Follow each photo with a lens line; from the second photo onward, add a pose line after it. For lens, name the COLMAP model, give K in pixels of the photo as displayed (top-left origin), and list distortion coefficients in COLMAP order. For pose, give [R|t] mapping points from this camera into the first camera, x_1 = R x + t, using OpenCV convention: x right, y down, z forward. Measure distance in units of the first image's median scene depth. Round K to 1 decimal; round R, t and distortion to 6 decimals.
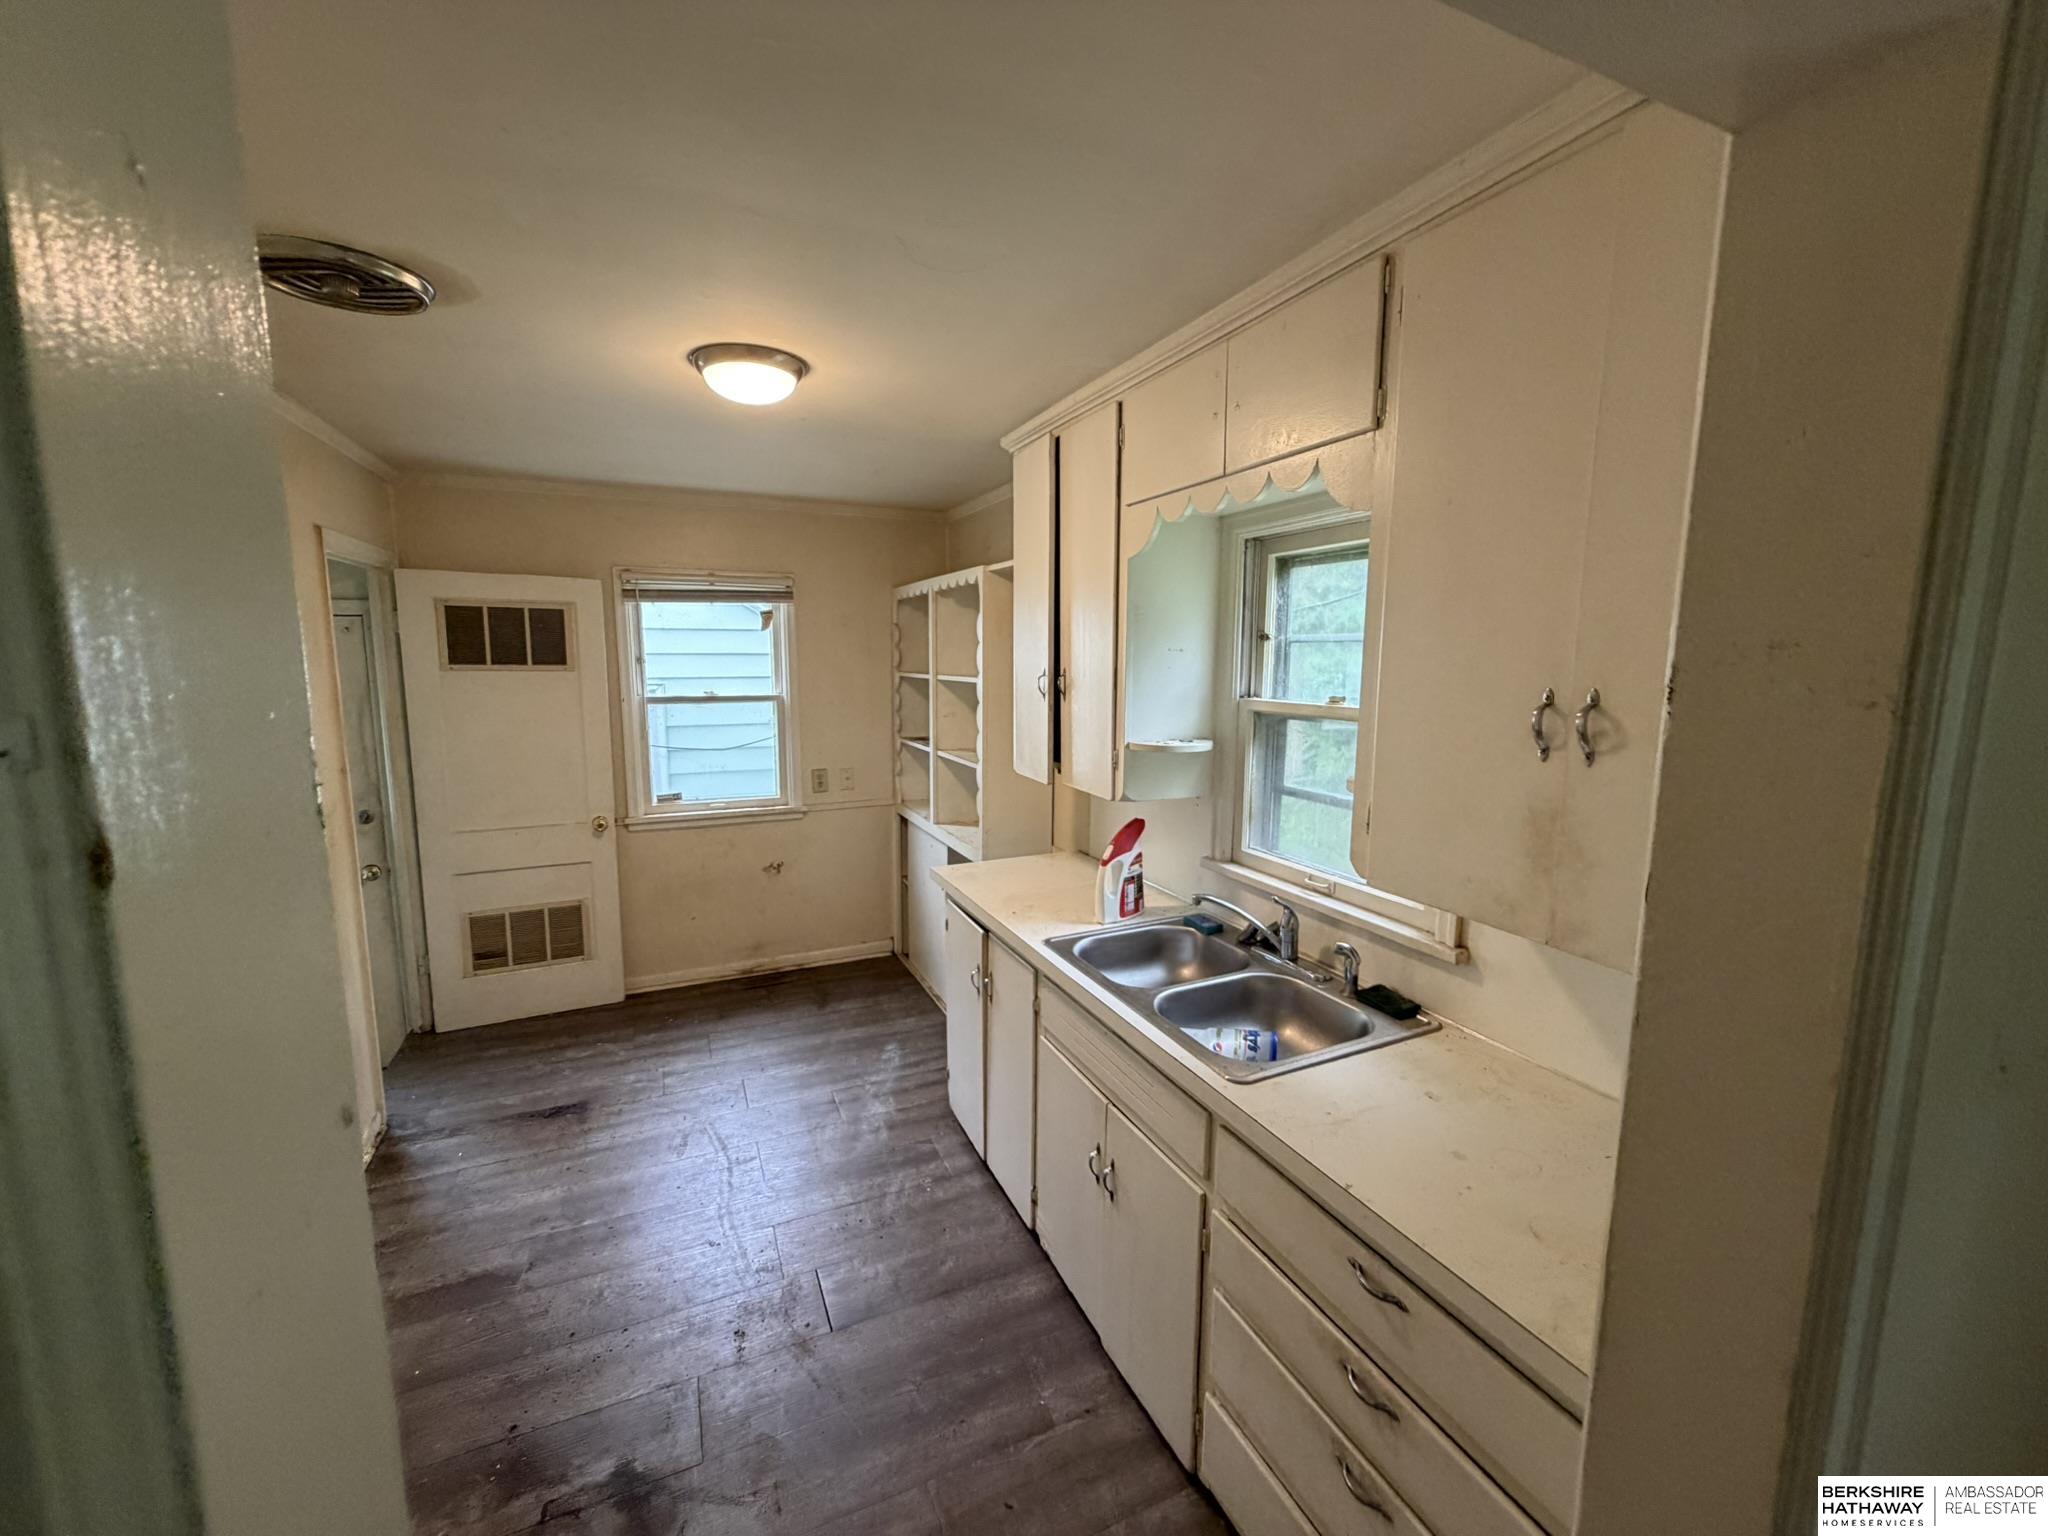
lens RADIAL K [[815.3, 0, 1015.4], [0, 815.3, 764.3], [0, 0, 1]] dist [0.000004, 0.000747]
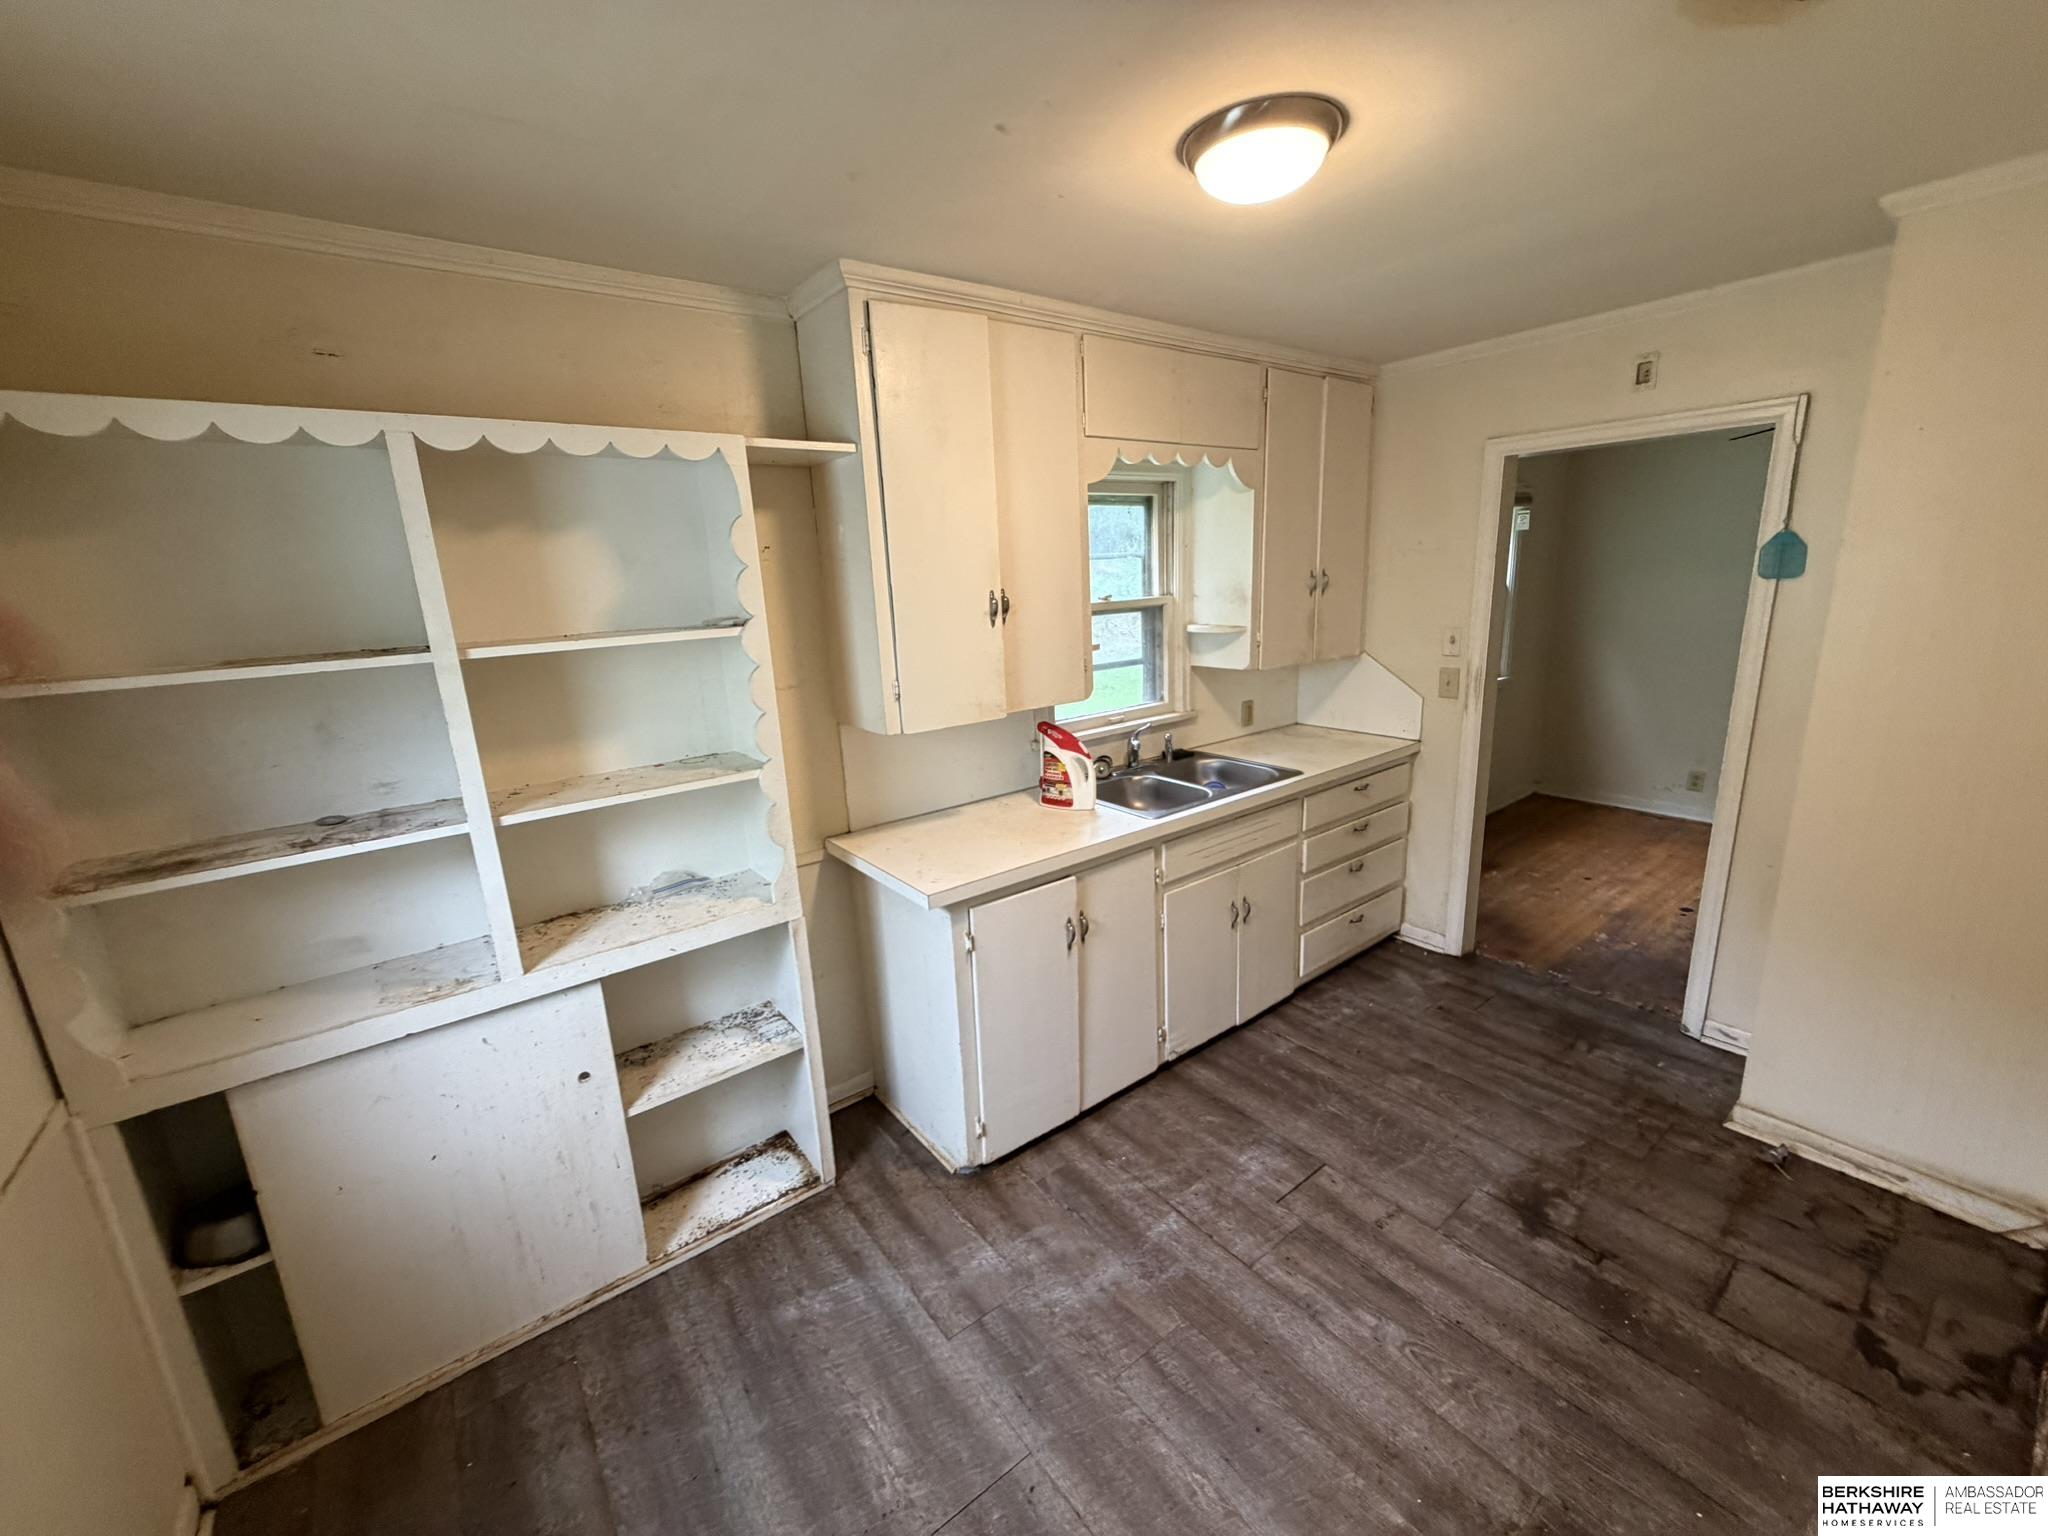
lens RADIAL K [[815.3, 0, 1013.9], [0, 815.3, 765.7], [0, 0, 1]] dist [0.000004, 0.000747]
pose [[-0.229095, -0.223402, 0.947421, -1.113768], [0.171747, 0.948760, 0.265248, -0.222709], [-0.958133, 0.223484, -0.178988, 1.538959]]
